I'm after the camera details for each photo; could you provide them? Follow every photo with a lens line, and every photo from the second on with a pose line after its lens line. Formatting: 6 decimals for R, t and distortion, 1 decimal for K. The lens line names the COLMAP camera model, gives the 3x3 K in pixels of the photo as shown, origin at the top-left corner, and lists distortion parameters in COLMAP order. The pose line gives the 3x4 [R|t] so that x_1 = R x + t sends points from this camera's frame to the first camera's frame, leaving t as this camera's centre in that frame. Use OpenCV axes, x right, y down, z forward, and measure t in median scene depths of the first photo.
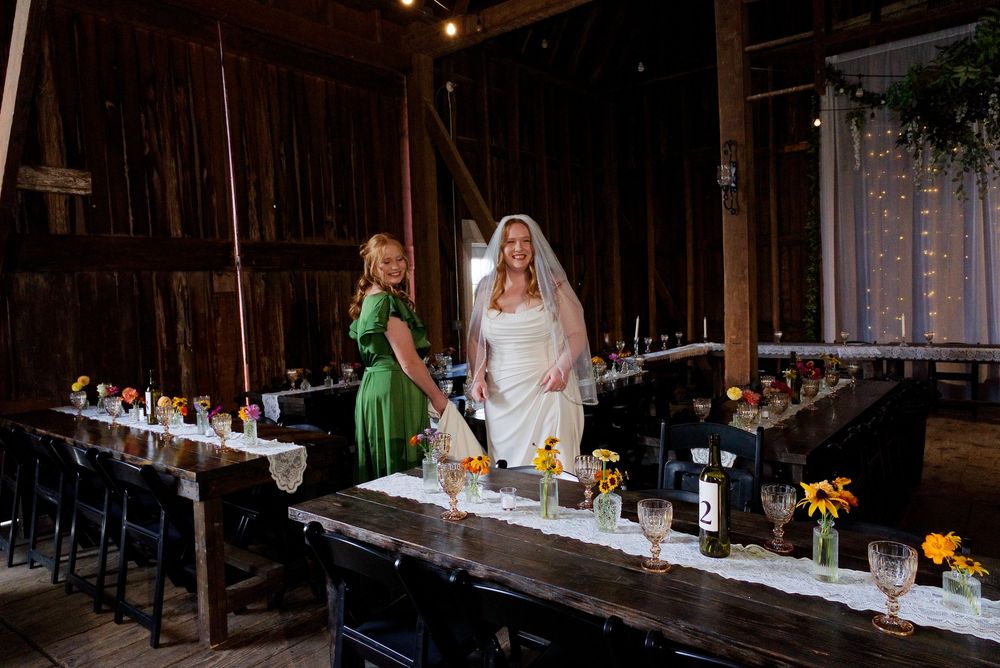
lens RADIAL K [[663.8, 0, 500.0], [0, 663.8, 334.0], [0, 0, 1]] dist [0.032527, 0.001173]
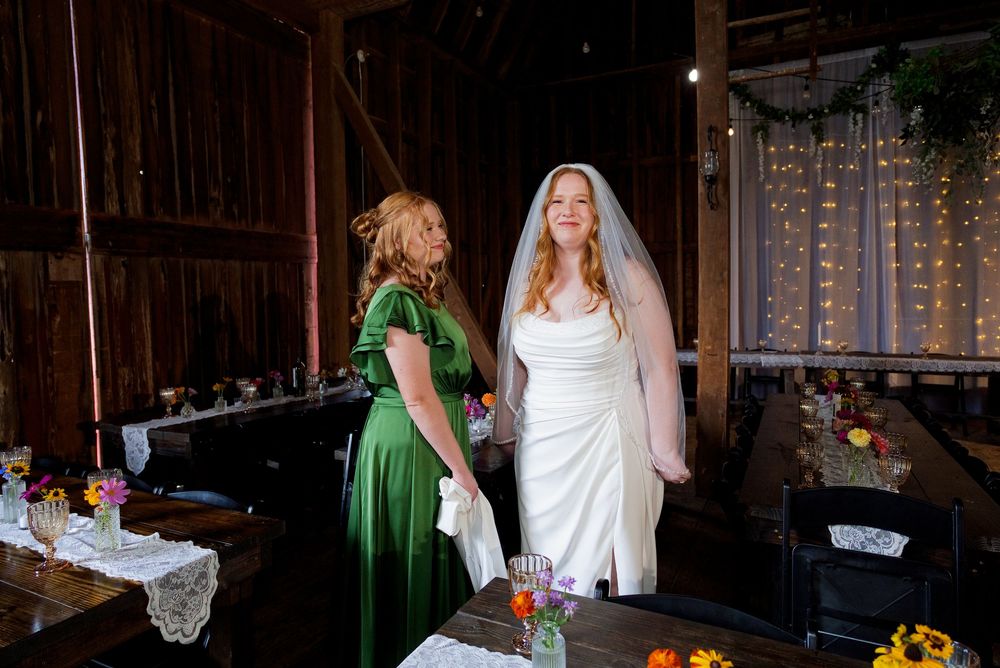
lens RADIAL K [[609.2, 0, 489.5], [0, 609.2, 326.9], [0, 0, 1]] dist [0.040945, -0.023067]
pose [[0.978644, 0.013214, 0.205136, -0.088894], [-0.010948, 0.999866, -0.012176, -0.008606], [-0.205270, 0.009670, 0.978658, 0.223820]]
